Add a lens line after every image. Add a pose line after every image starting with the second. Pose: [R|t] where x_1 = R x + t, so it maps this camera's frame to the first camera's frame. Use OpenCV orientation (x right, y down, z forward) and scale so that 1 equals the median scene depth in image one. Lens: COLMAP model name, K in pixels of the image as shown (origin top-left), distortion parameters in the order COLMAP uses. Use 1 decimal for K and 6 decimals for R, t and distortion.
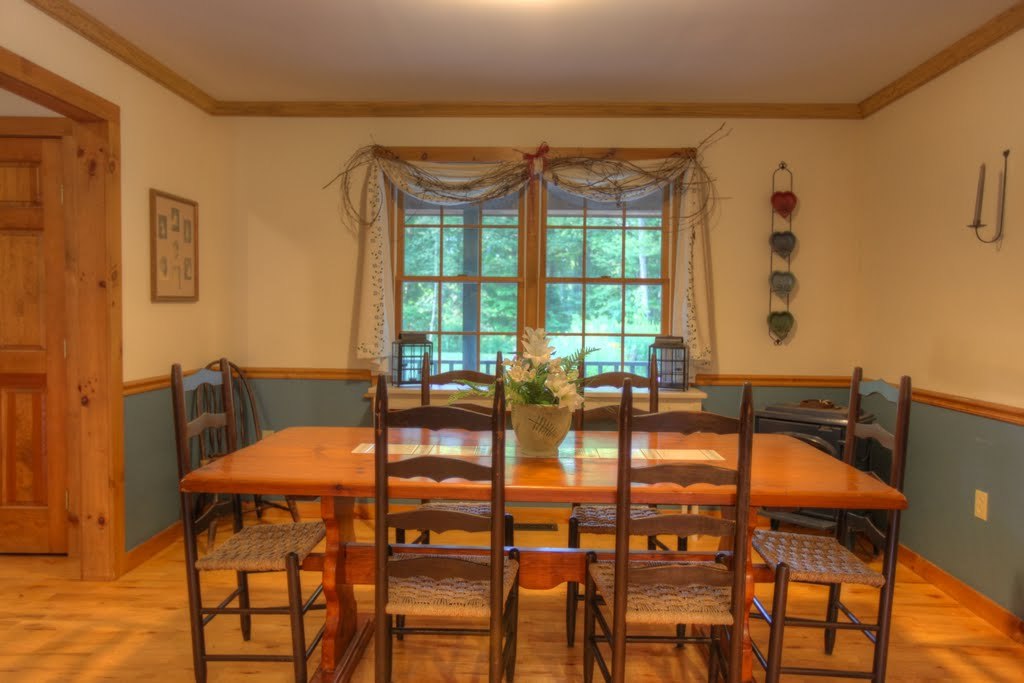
lens RADIAL K [[677.4, 0, 512.0], [0, 677.4, 341.5], [0, 0, 1]] dist [-0.044283, 0.074729]
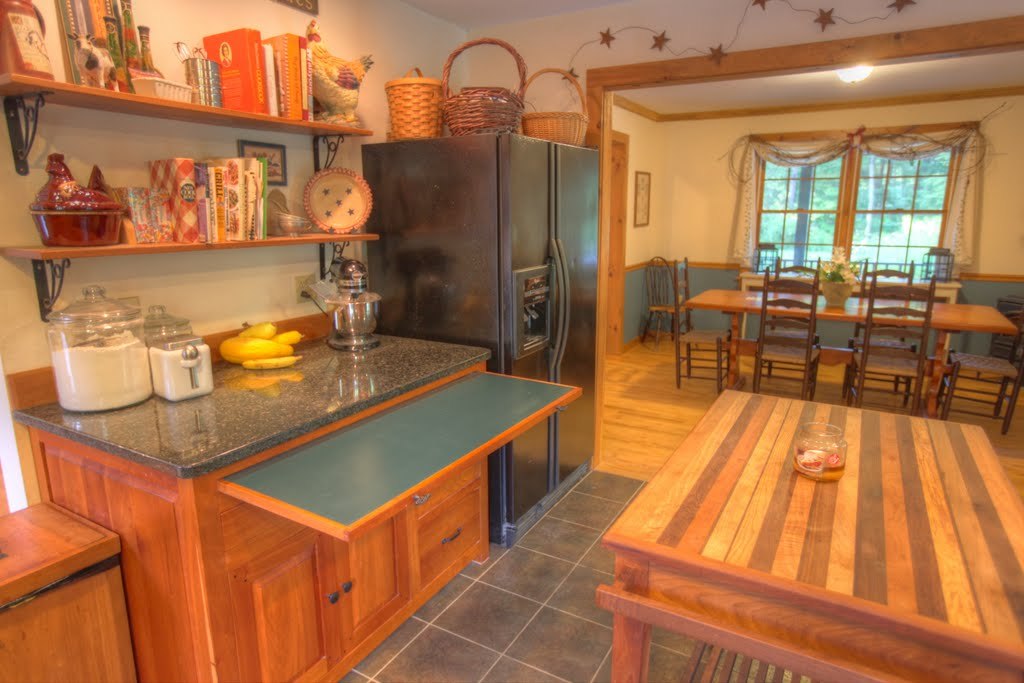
lens RADIAL K [[603.7, 0, 512.1], [0, 603.7, 335.9], [0, 0, 1]] dist [-0.040545, 0.042593]
pose [[0.880446, 0.083376, -0.466758, 0.019466], [-0.005473, 0.986139, 0.165829, -0.031350], [0.474115, -0.143449, 0.868699, -0.721286]]
